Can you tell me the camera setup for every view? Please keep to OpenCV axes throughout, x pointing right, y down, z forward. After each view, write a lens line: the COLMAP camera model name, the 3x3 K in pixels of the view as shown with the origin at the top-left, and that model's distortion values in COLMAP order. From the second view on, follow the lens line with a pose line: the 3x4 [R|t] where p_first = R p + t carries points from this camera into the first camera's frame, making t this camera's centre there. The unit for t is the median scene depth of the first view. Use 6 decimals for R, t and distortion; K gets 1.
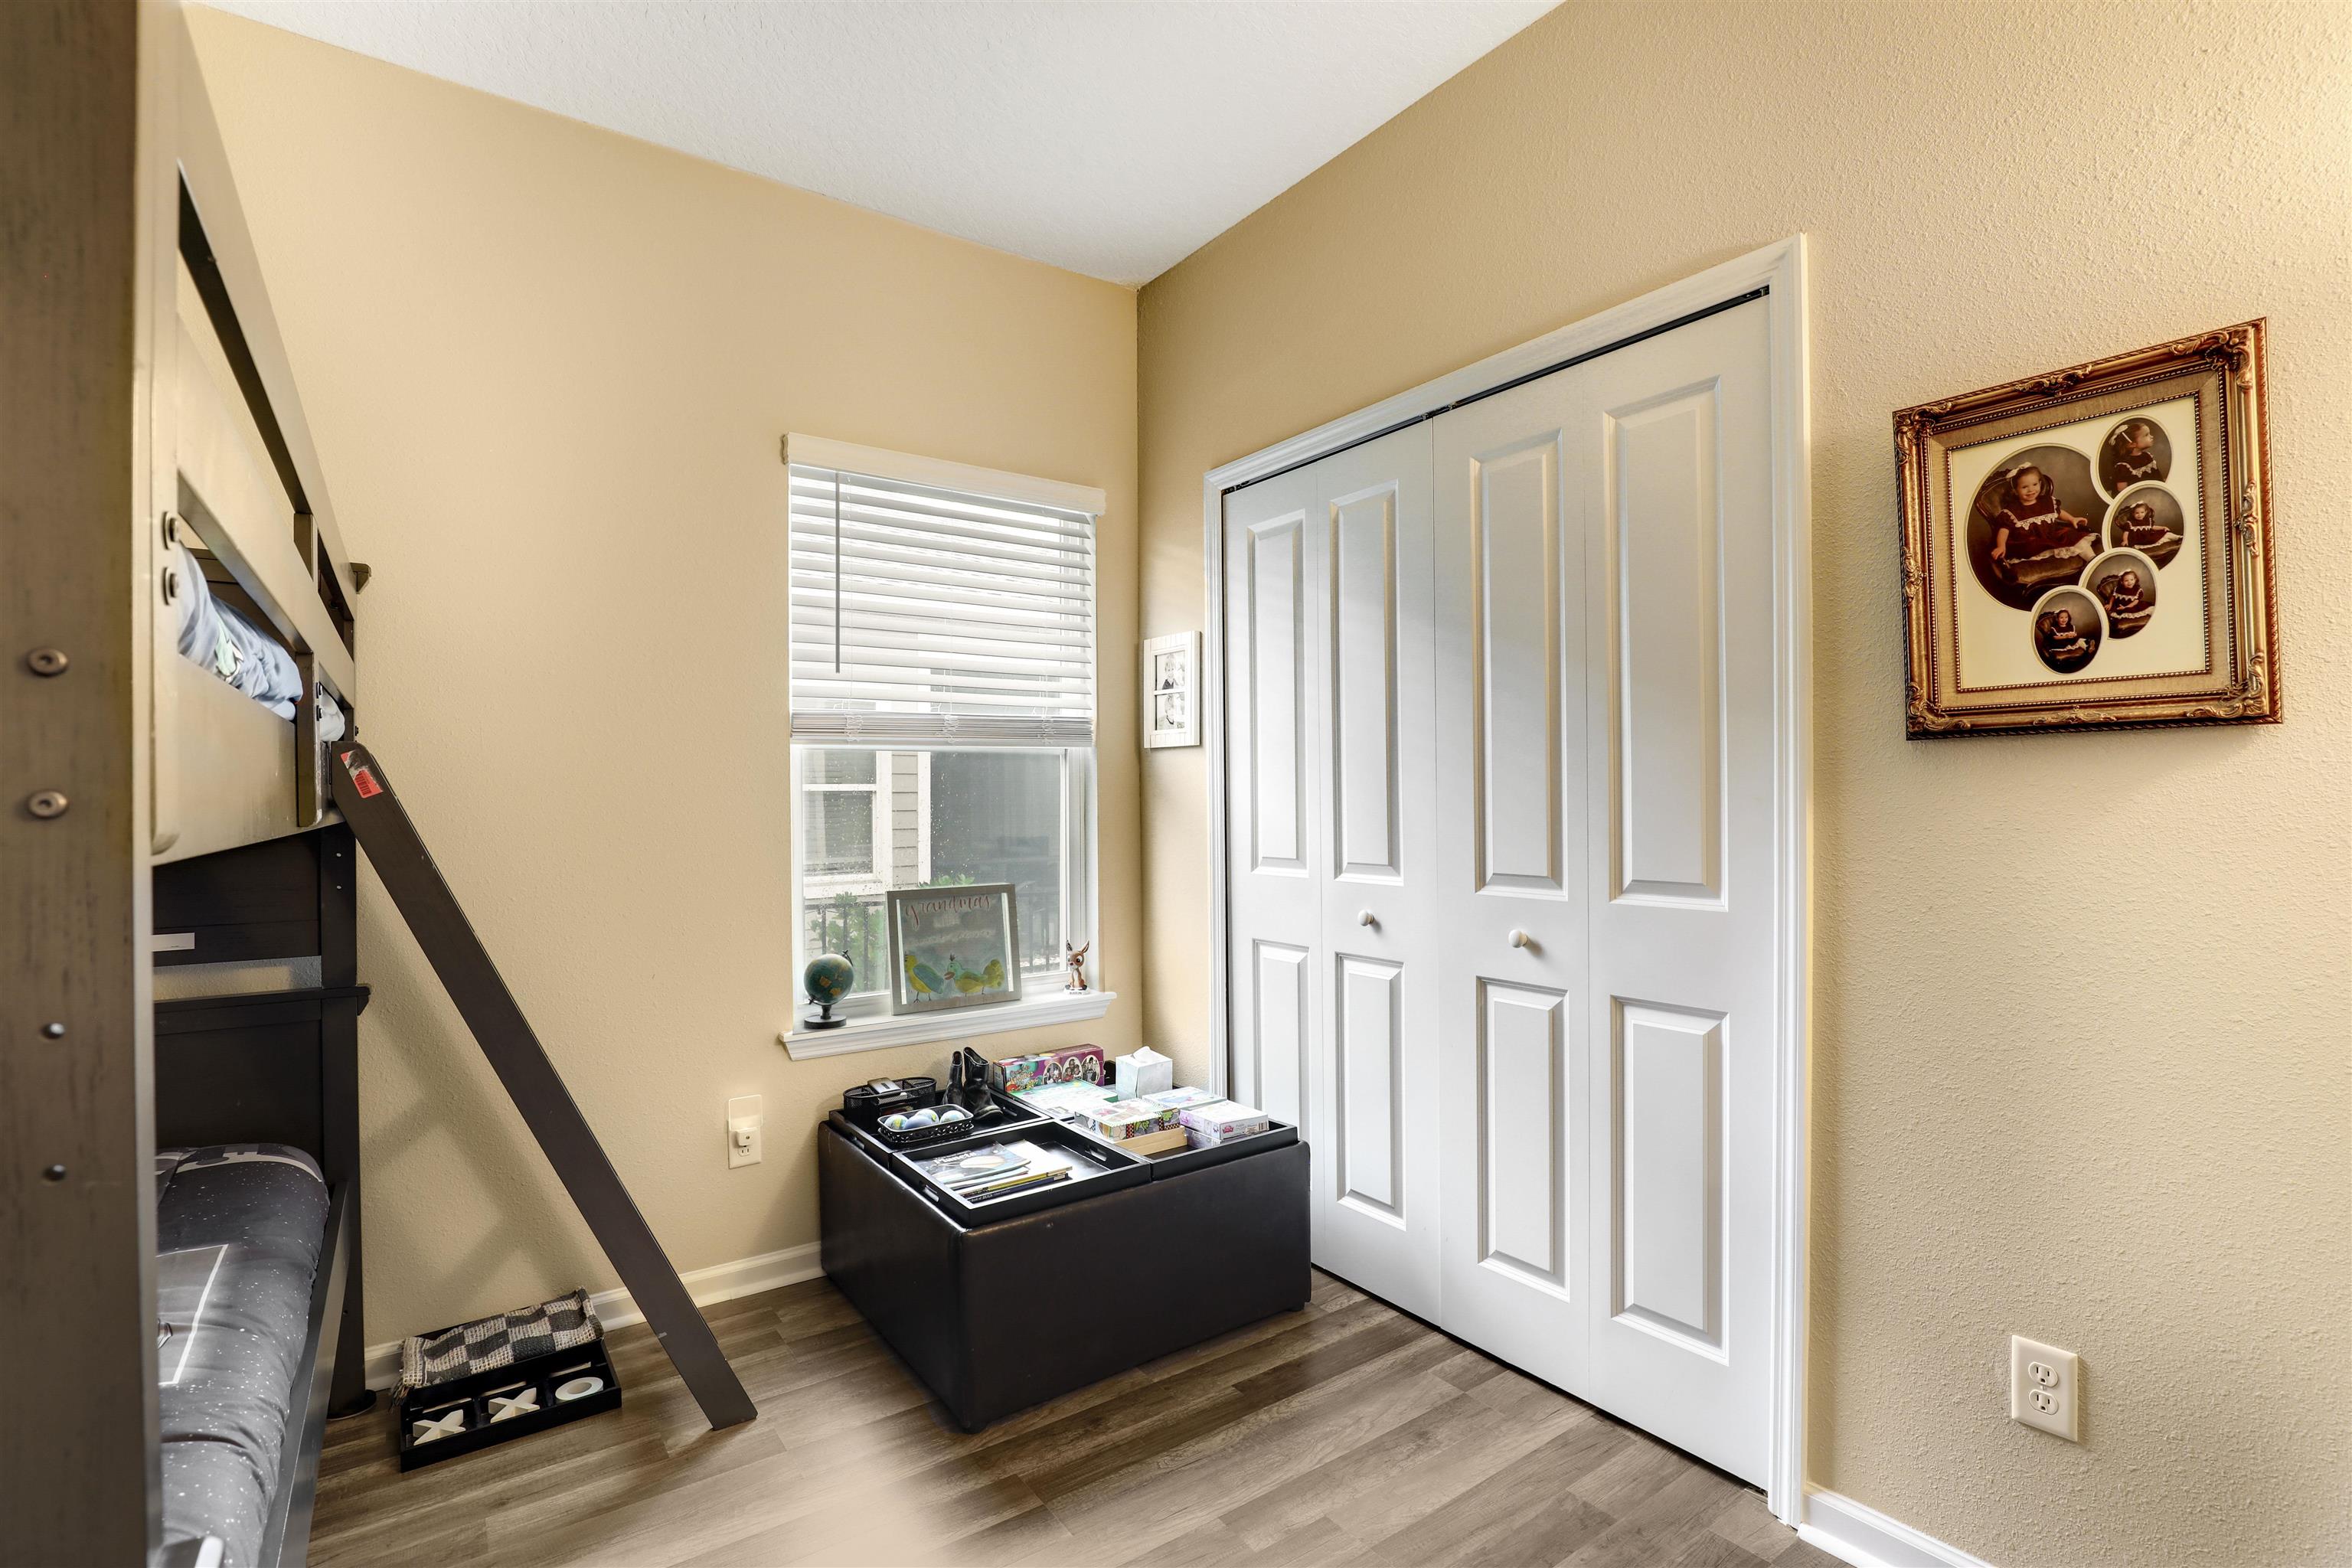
lens RADIAL K [[1081.0, 0, 1182.0], [0, 1081.0, 784.7], [0, 0, 1]] dist [-0.033311, 0.005566]
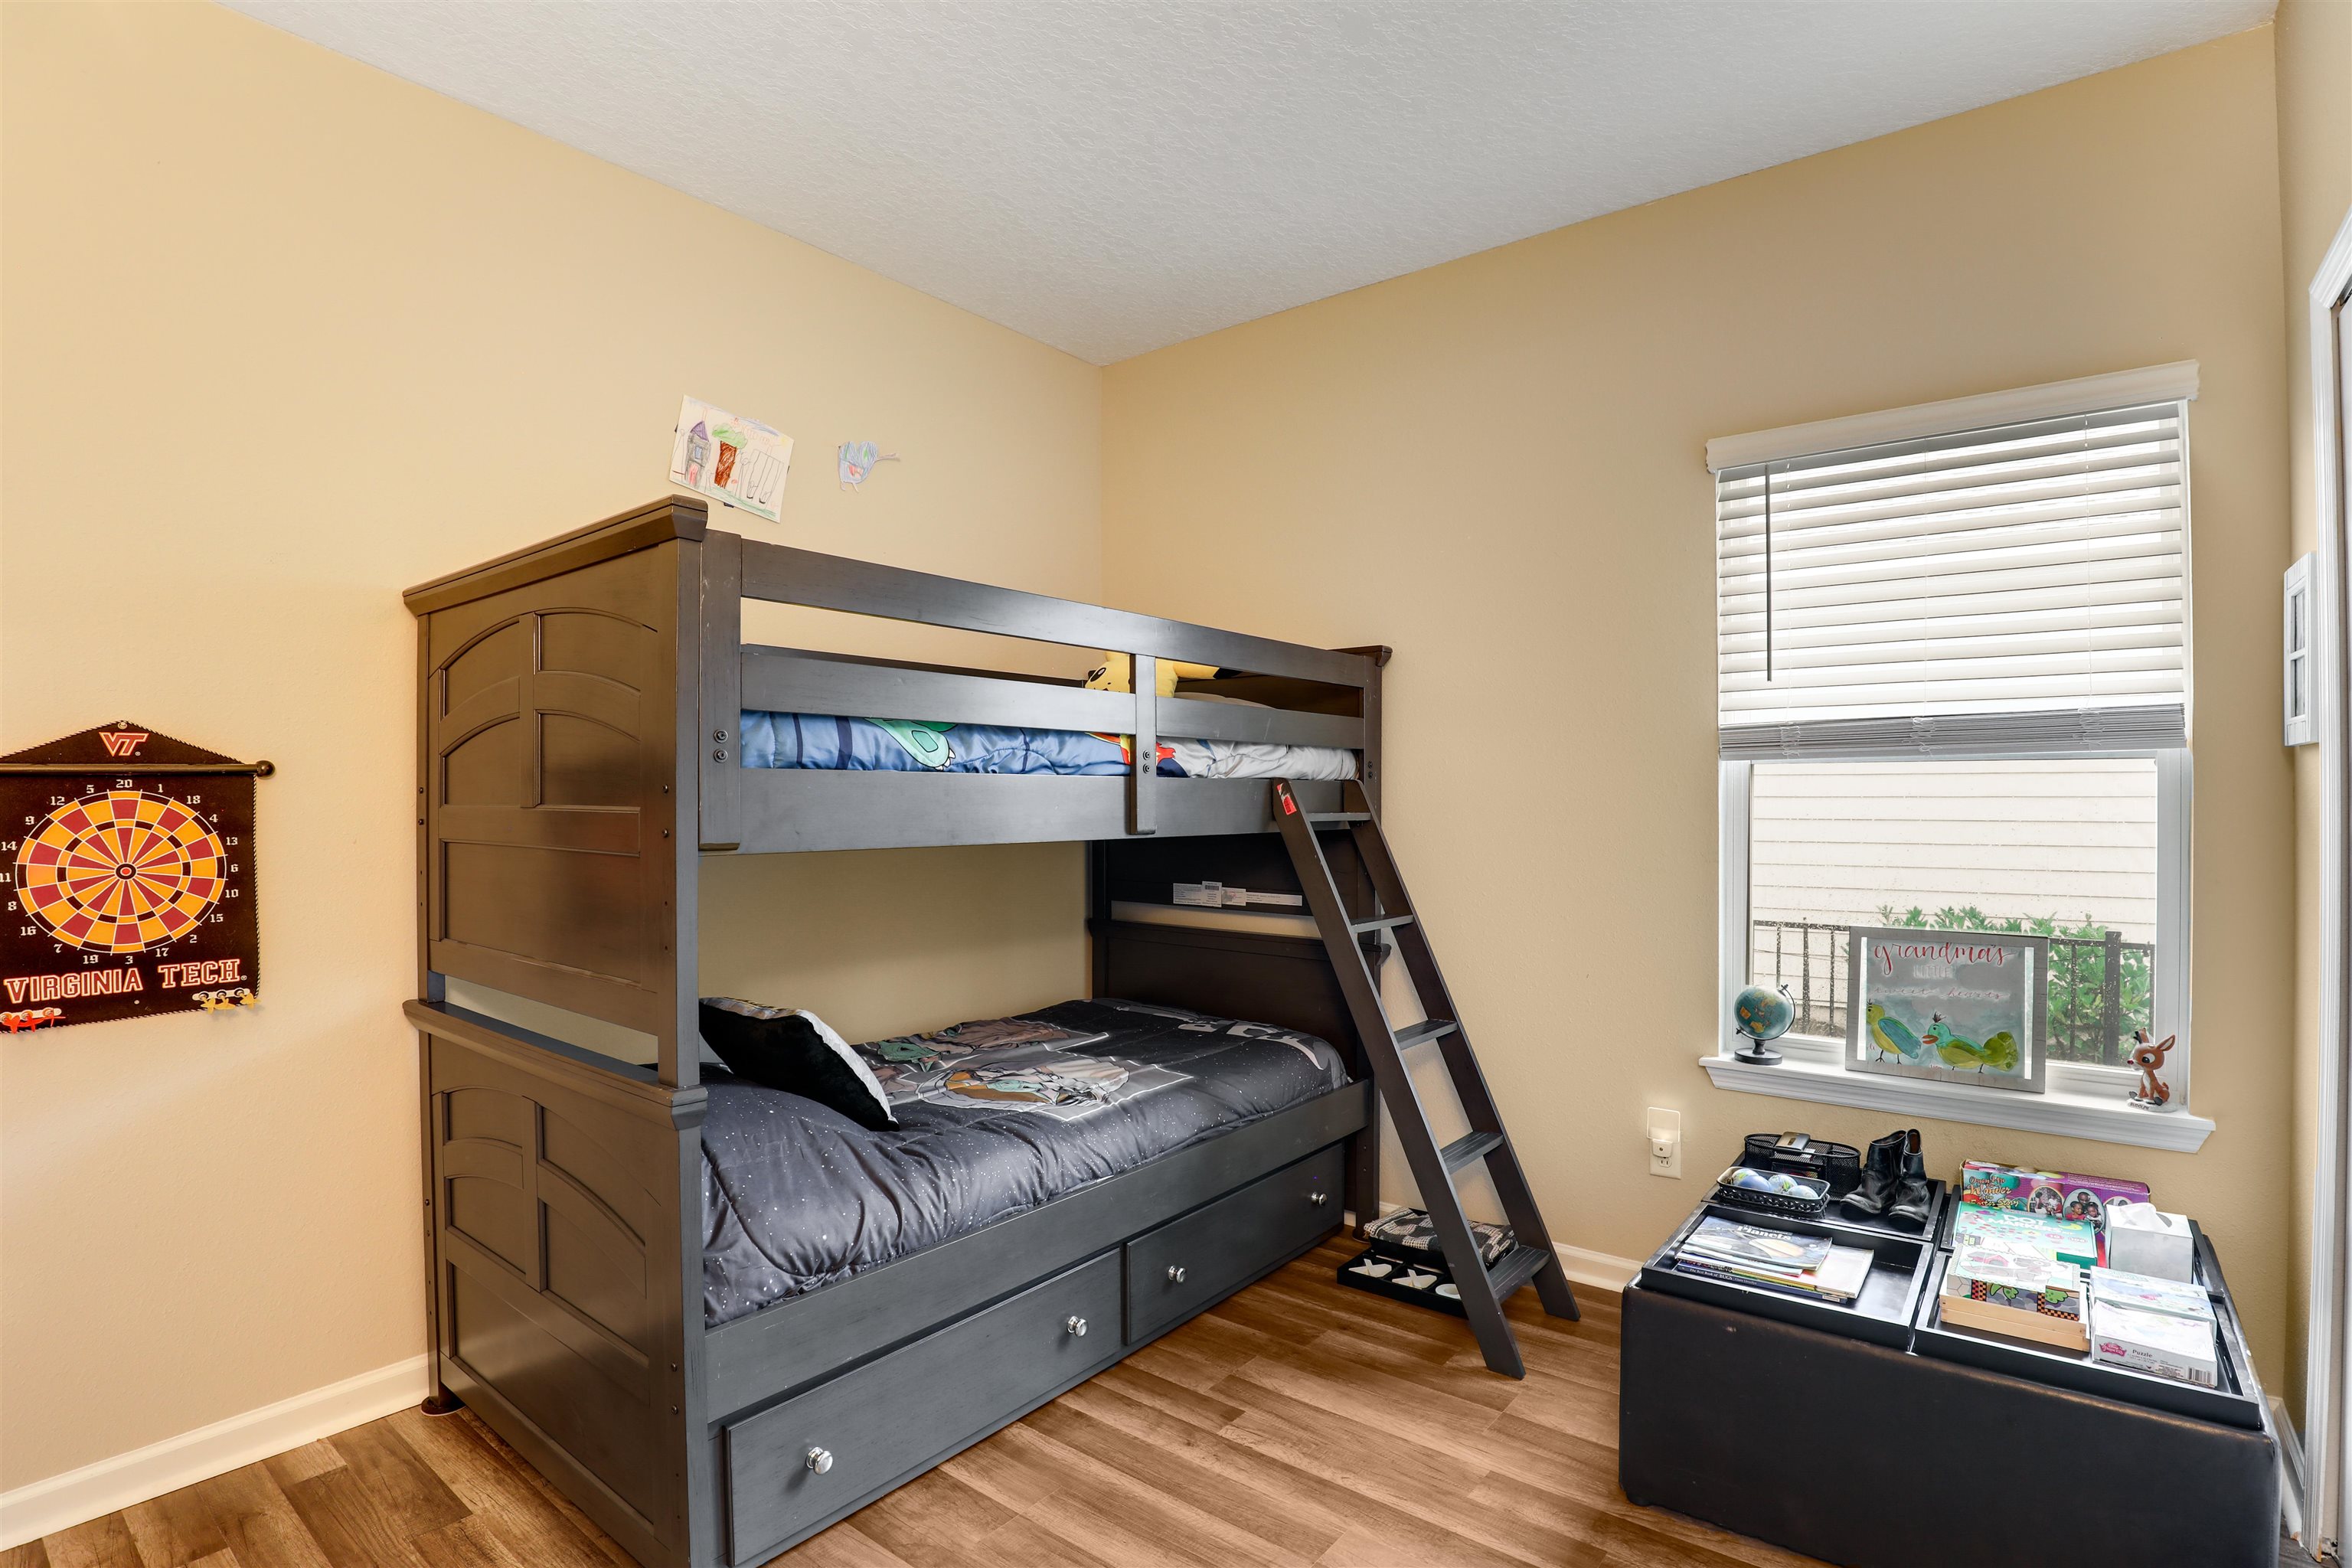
lens RADIAL K [[1081.0, 0, 1179.2], [0, 1081.0, 796.6], [0, 0, 1]] dist [-0.033311, 0.005566]
pose [[0.303128, 0.003535, -0.952943, 0.404836], [0.007970, 0.999949, 0.006244, -0.015438], [0.952917, -0.009487, 0.303084, 0.244436]]
